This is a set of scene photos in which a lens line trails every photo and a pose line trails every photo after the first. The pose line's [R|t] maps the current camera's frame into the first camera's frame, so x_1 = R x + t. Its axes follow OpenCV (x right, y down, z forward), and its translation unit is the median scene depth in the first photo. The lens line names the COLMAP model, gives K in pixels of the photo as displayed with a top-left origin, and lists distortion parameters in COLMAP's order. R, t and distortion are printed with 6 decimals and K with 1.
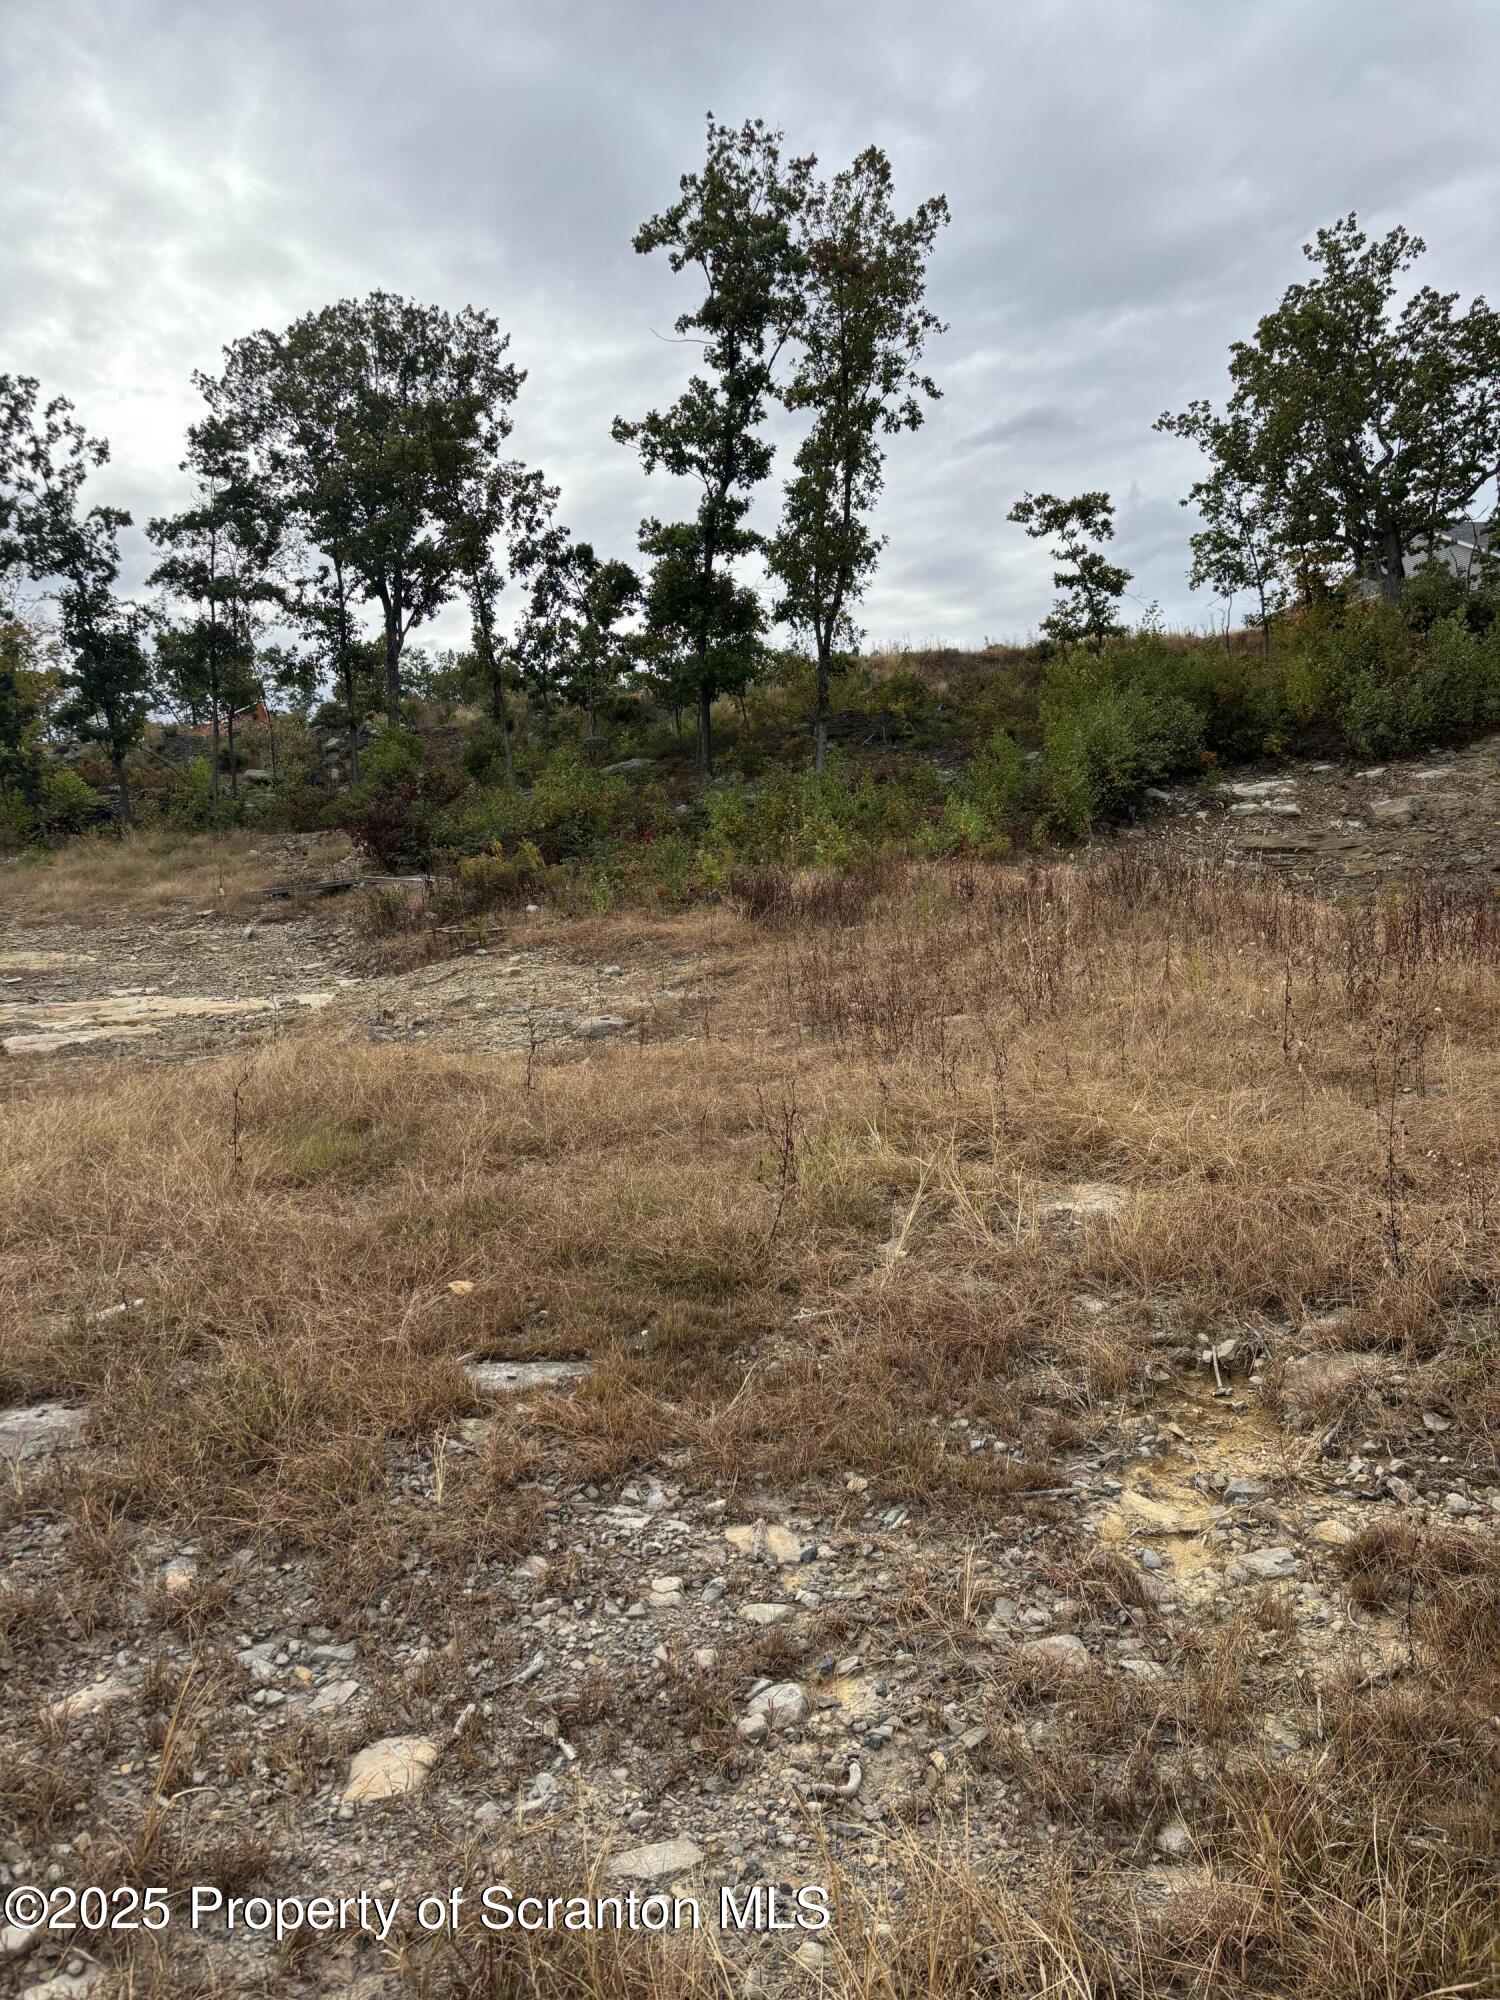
lens RADIAL K [[1482.8, 0, 747.2], [0, 1482.8, 982.9], [0, 0, 1]] dist [0.048395, -0.051165]
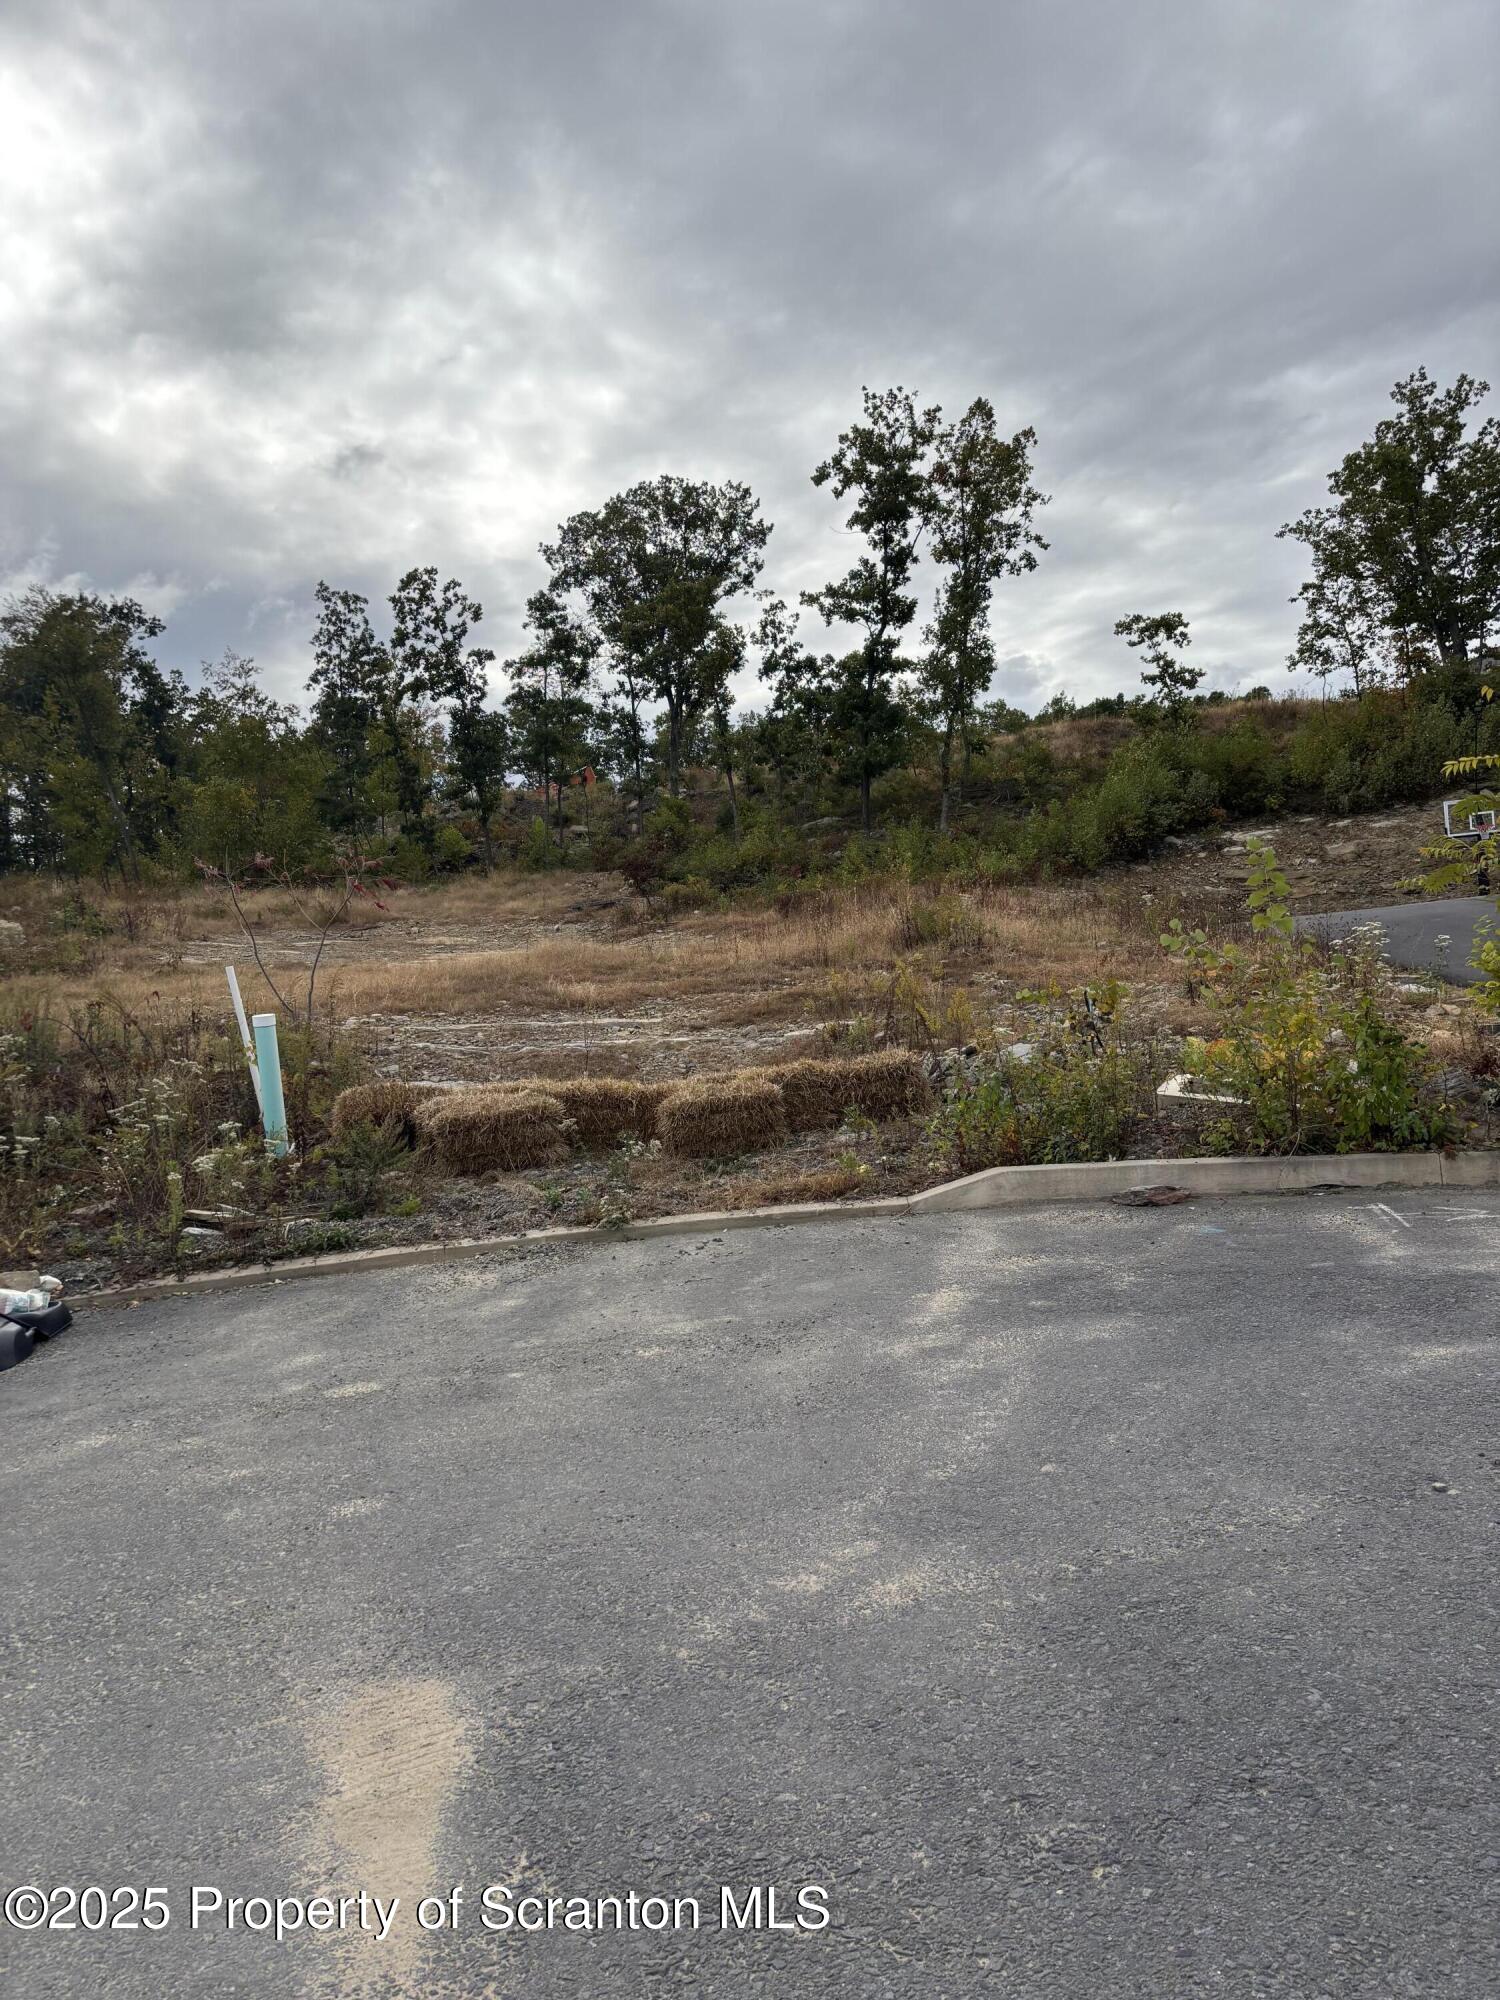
lens RADIAL K [[1527.5, 0, 774.7], [0, 1527.5, 1034.5], [0, 0, 1]] dist [0.095064, -0.074276]
pose [[0.978875, 0.017265, -0.203730, 0.197920], [-0.015863, 0.999838, 0.008516, 0.049391], [0.203844, -0.005105, 0.978990, -0.494600]]
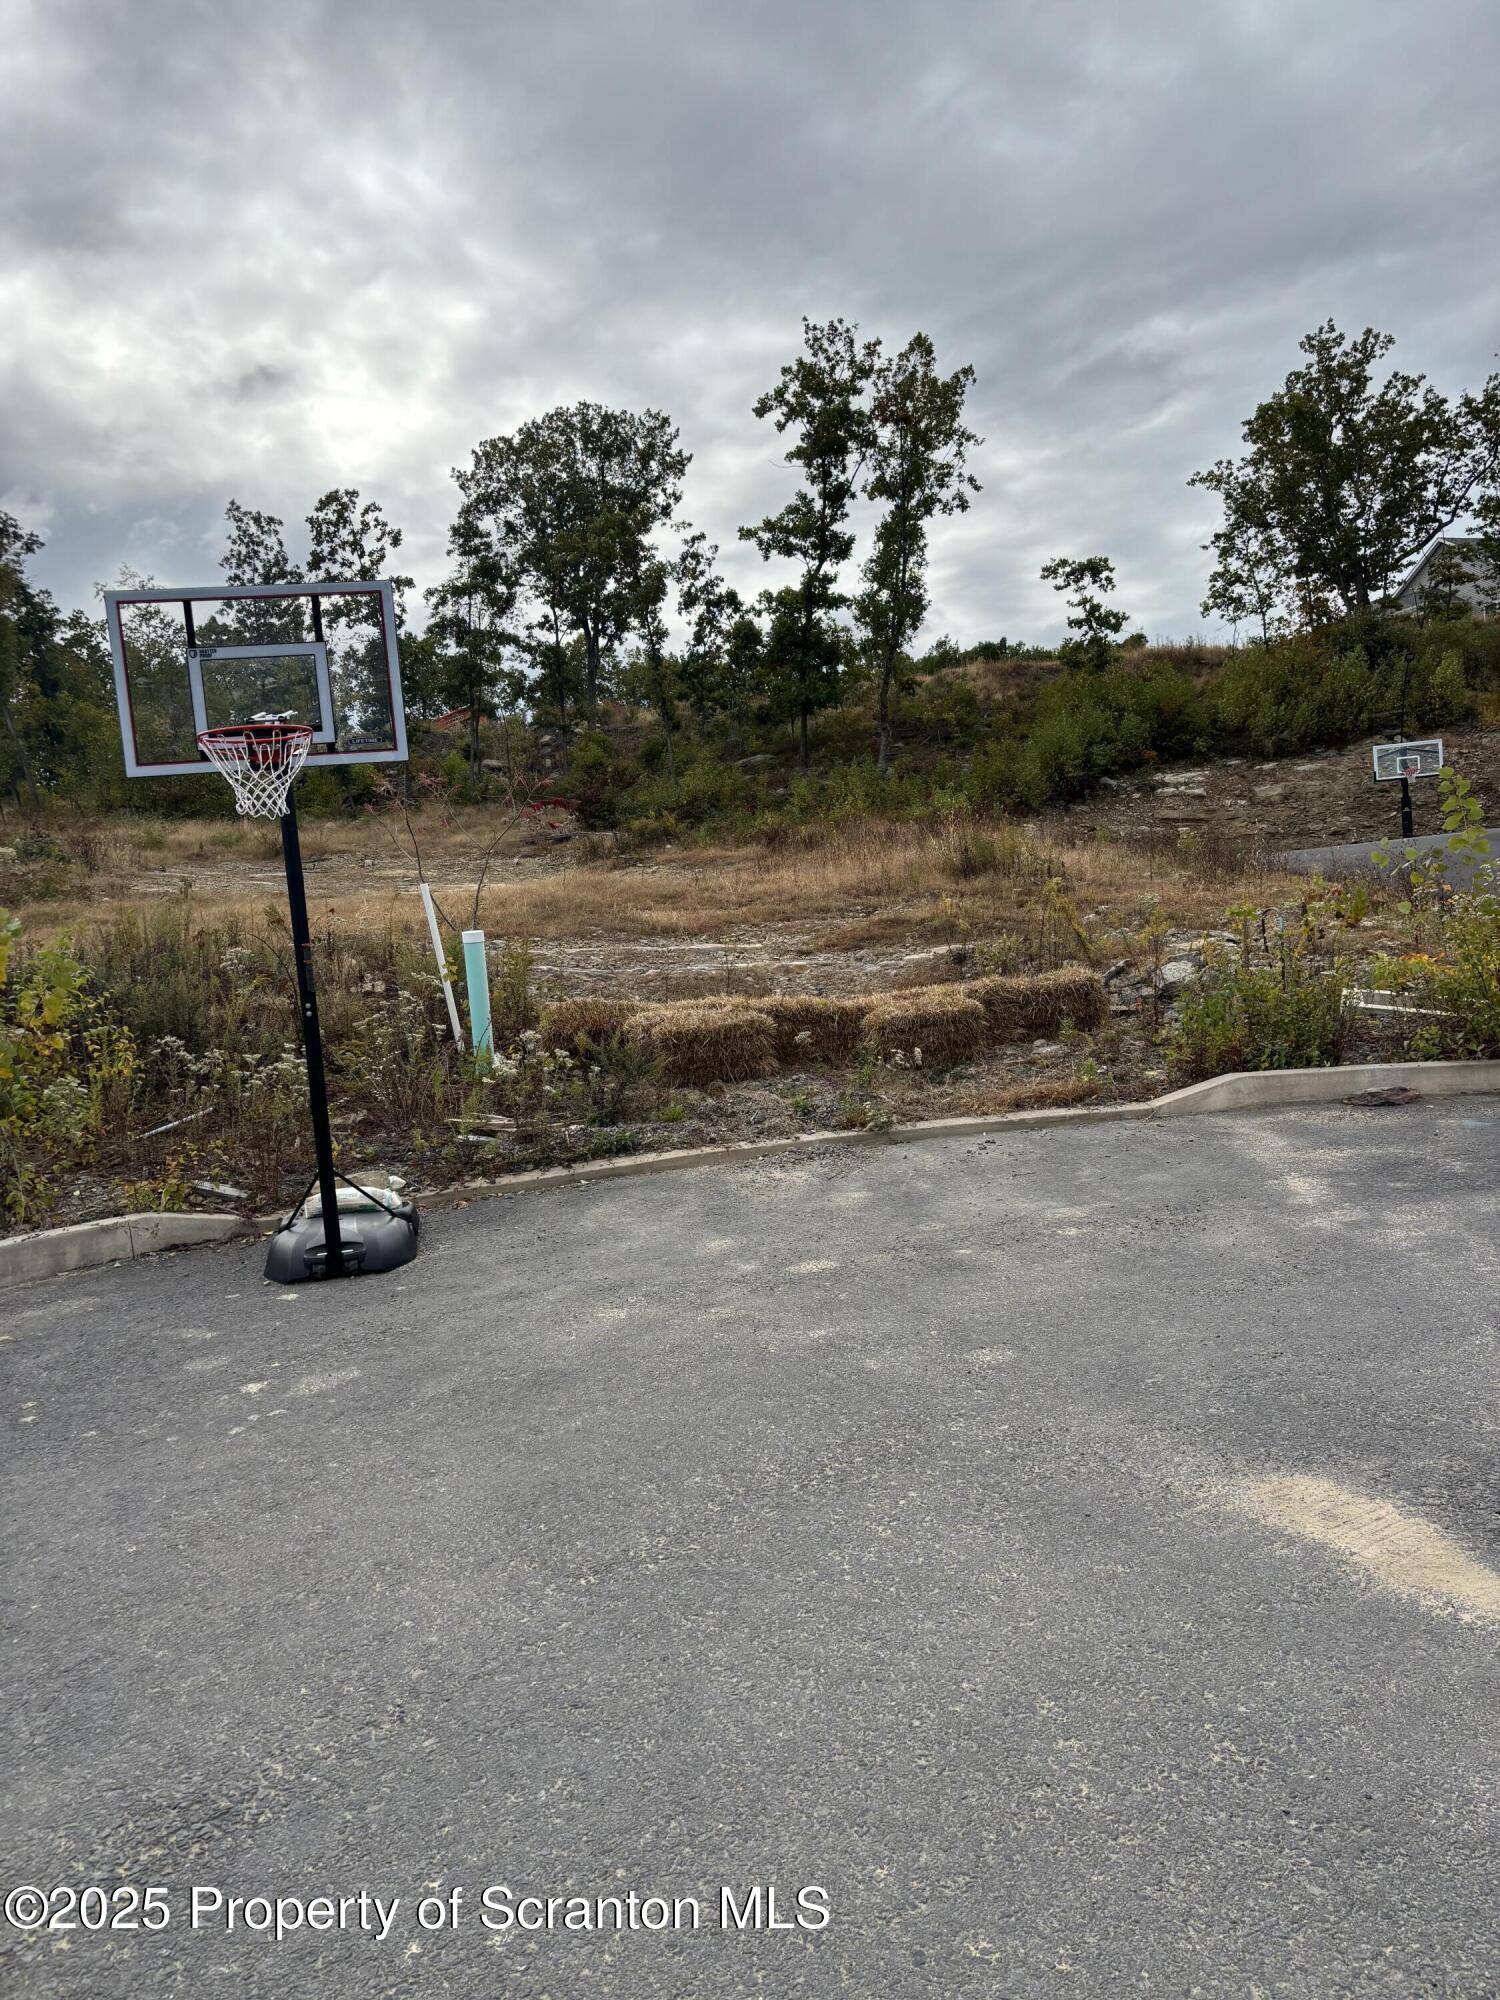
lens RADIAL K [[1530.0, 0, 762.7], [0, 1530.0, 1040.9], [0, 0, 1]] dist [0.065069, -0.000368]
pose [[0.993148, 0.022195, -0.114736, 0.114092], [-0.016754, 0.998699, 0.048166, 0.057429], [0.115656, -0.045914, 0.992228, -0.521606]]
